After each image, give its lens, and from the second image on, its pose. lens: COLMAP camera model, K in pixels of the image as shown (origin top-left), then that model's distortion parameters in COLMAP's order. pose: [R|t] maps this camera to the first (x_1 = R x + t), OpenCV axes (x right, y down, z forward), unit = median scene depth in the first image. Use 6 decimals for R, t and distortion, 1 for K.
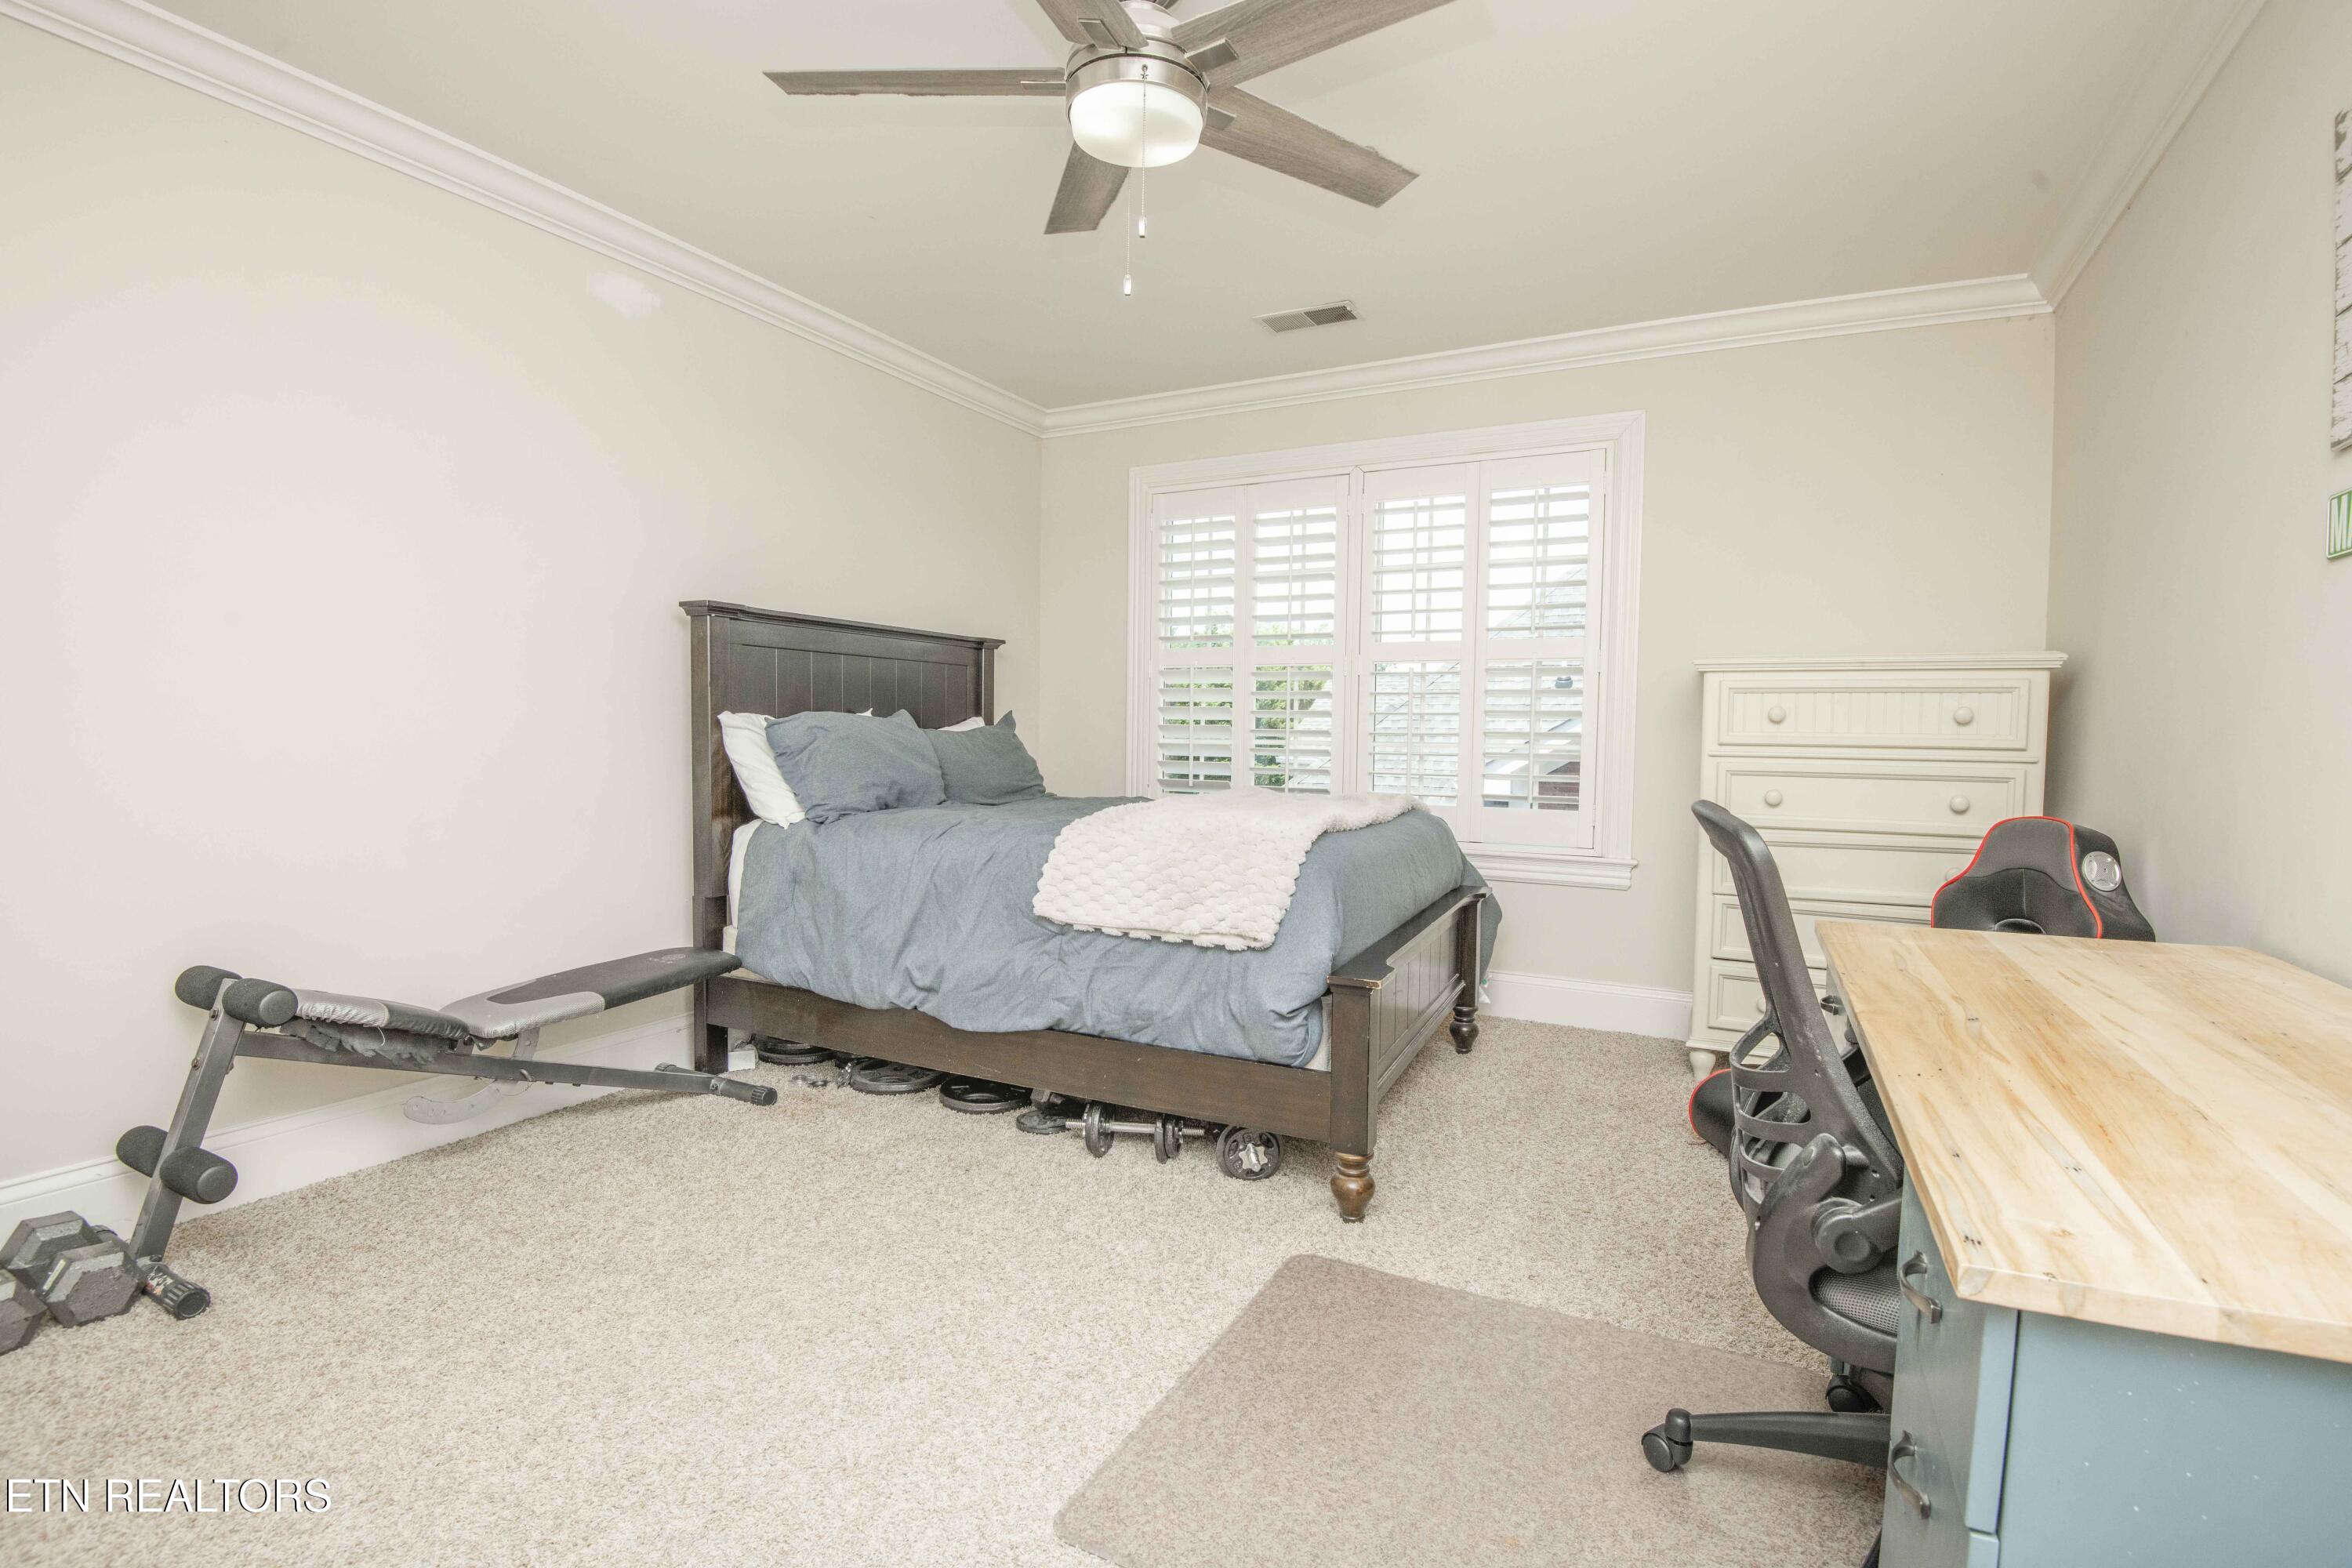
lens RADIAL K [[1098.9, 0, 1186.5], [0, 1098.9, 790.1], [0, 0, 1]] dist [-0.014402, -0.001999]
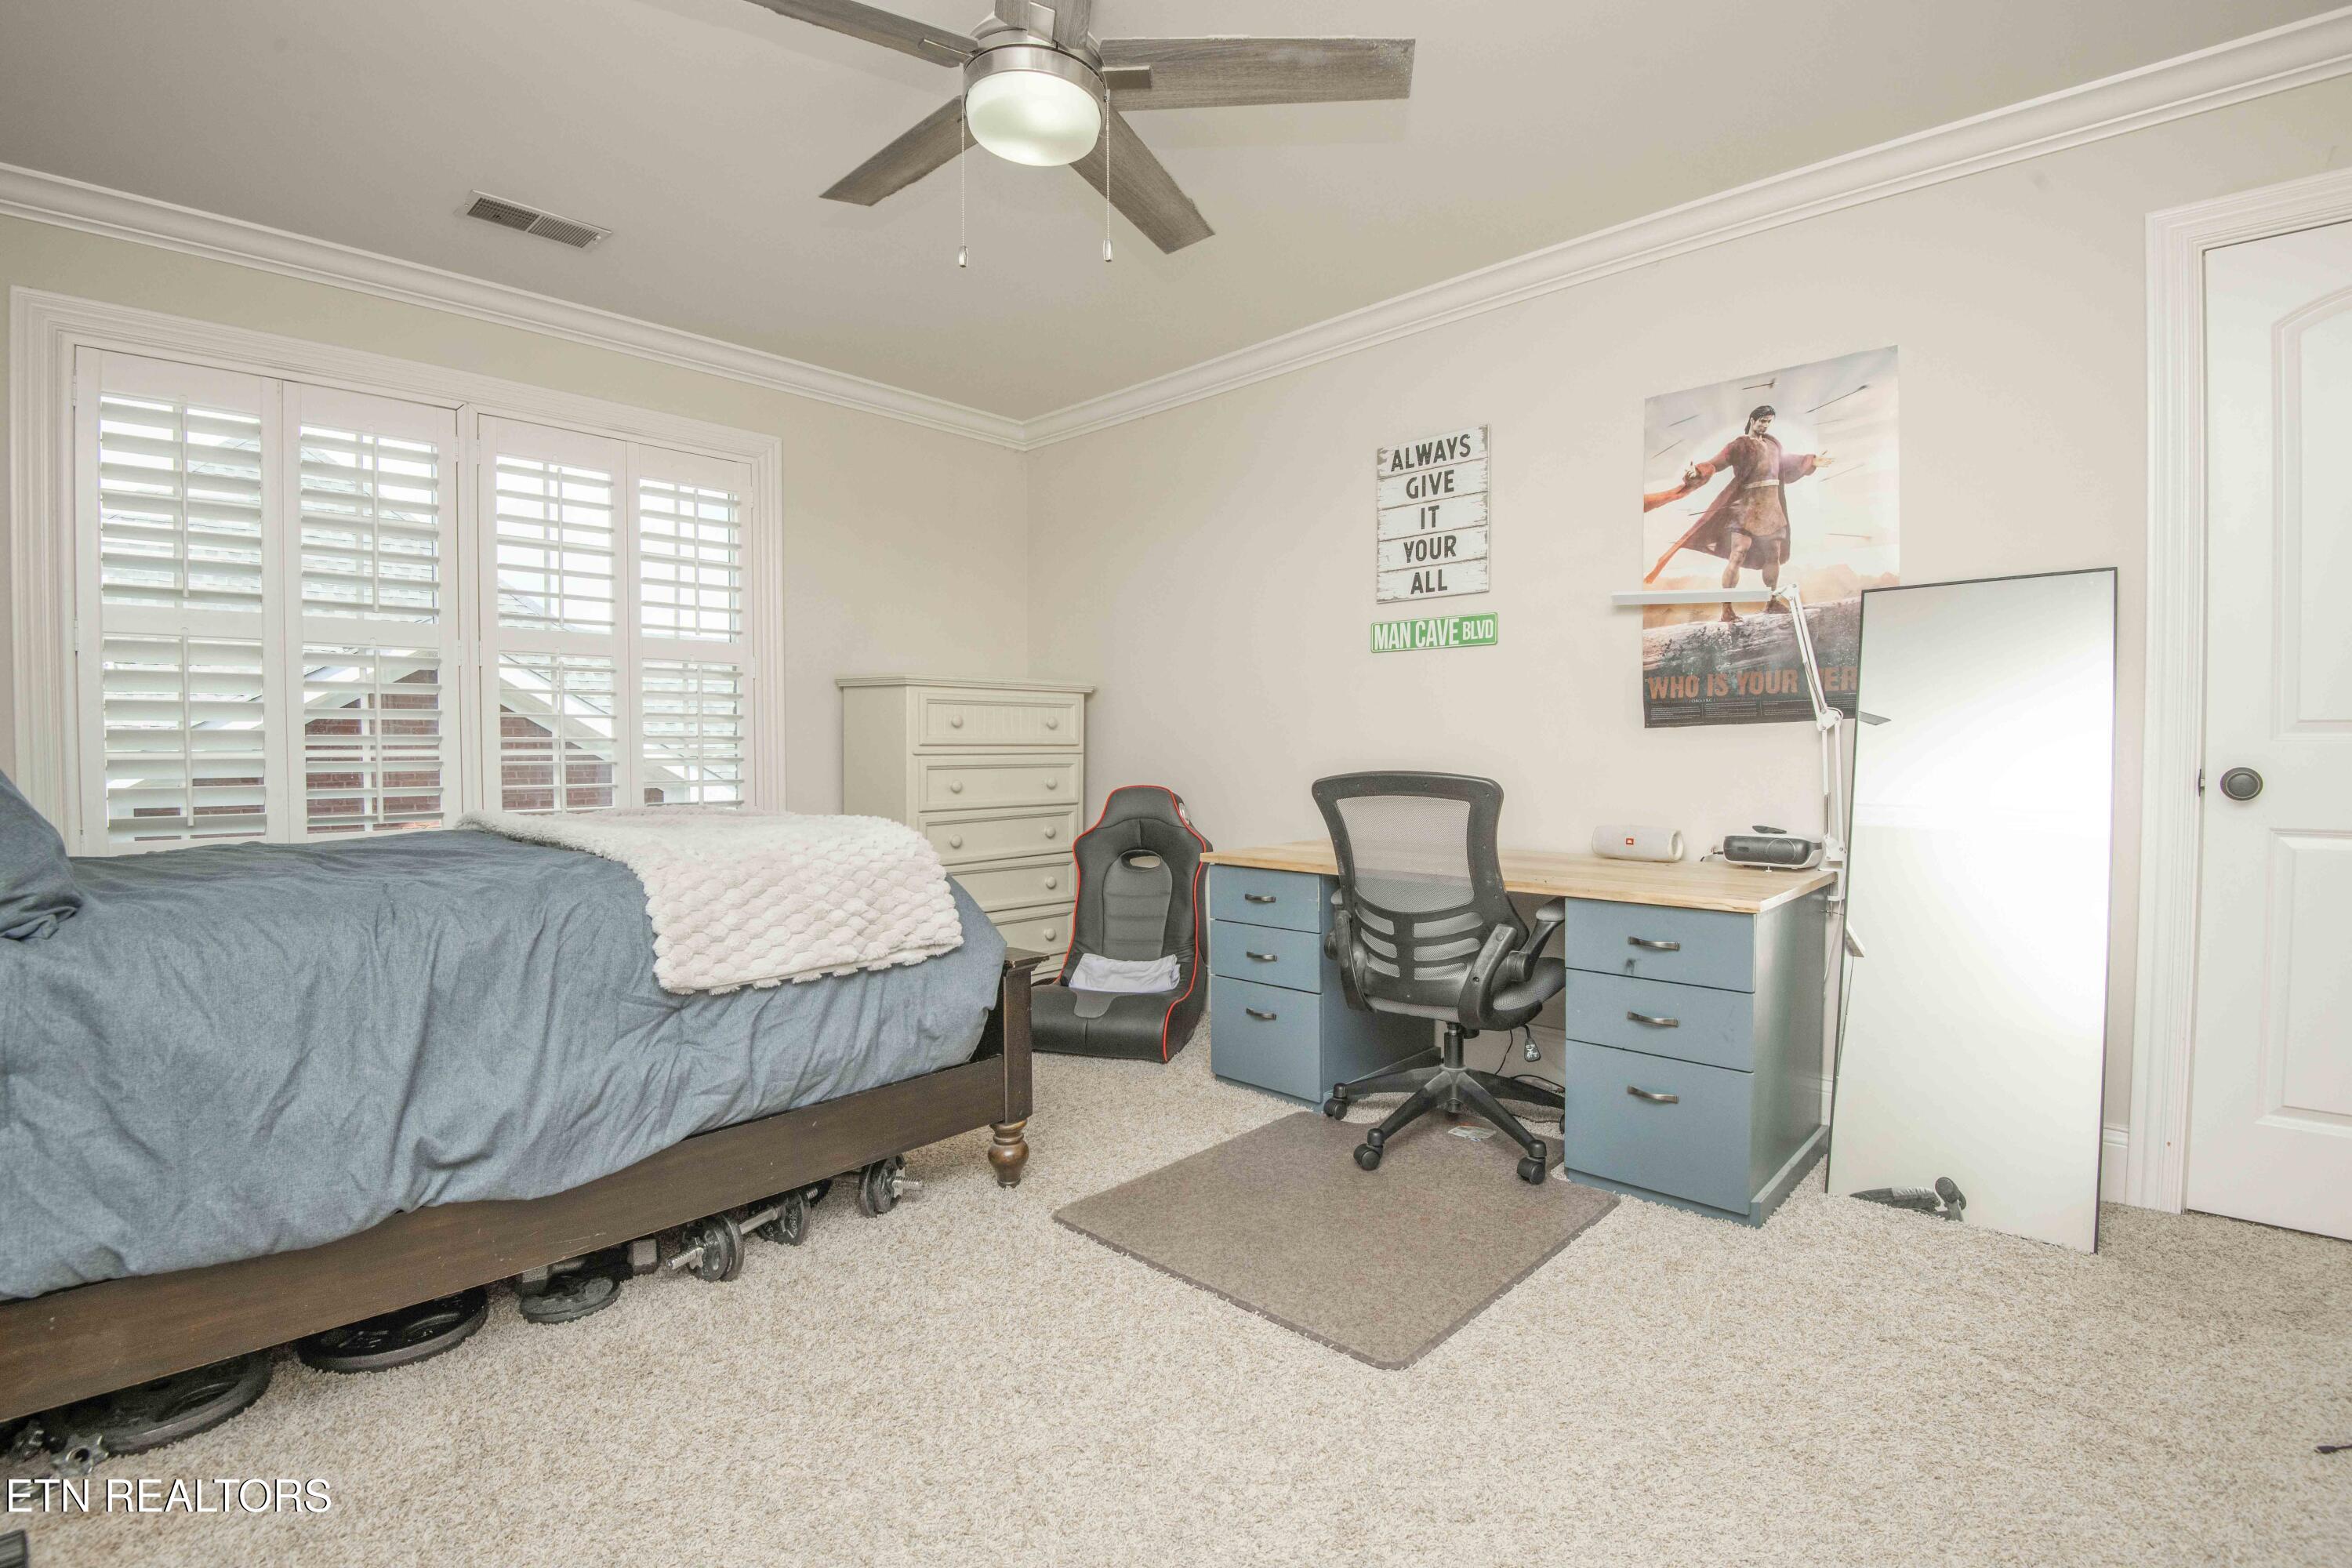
lens RADIAL K [[1098.9, 0, 1192.6], [0, 1098.9, 774.7], [0, 0, 1]] dist [-0.014402, -0.001999]
pose [[0.265034, -0.039695, 0.963422, -0.698938], [0.056477, 0.998076, 0.025587, -0.025769], [-0.962584, 0.047630, 0.266766, 0.435890]]
